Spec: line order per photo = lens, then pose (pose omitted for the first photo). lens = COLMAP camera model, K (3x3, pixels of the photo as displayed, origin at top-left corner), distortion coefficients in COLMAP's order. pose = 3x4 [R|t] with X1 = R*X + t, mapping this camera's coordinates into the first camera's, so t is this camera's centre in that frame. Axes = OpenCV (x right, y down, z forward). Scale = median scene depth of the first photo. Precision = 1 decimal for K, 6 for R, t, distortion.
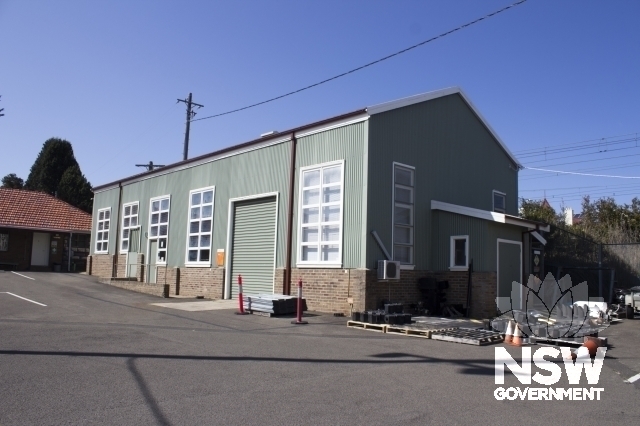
lens RADIAL K [[555.8, 0, 320.0], [0, 555.8, 213.0], [0, 0, 1]] dist [-0.072673, 0.001889]
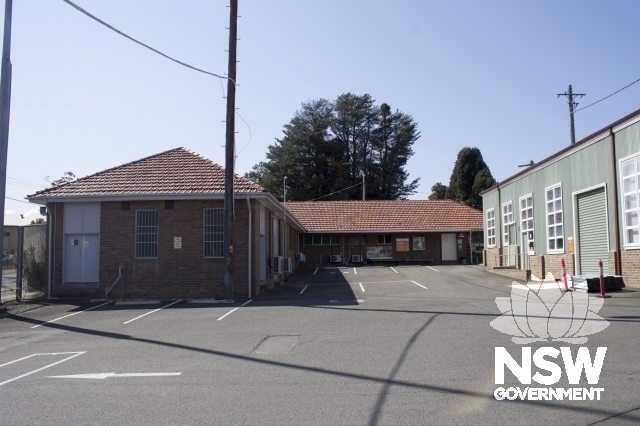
lens RADIAL K [[555.8, 0, 320.0], [0, 555.8, 213.0], [0, 0, 1]] dist [-0.072673, 0.001889]
pose [[0.720834, -0.105632, -0.685011, 0.185432], [0.117793, 0.992611, -0.029113, -0.009973], [0.683025, -0.059704, 0.727951, -0.138590]]
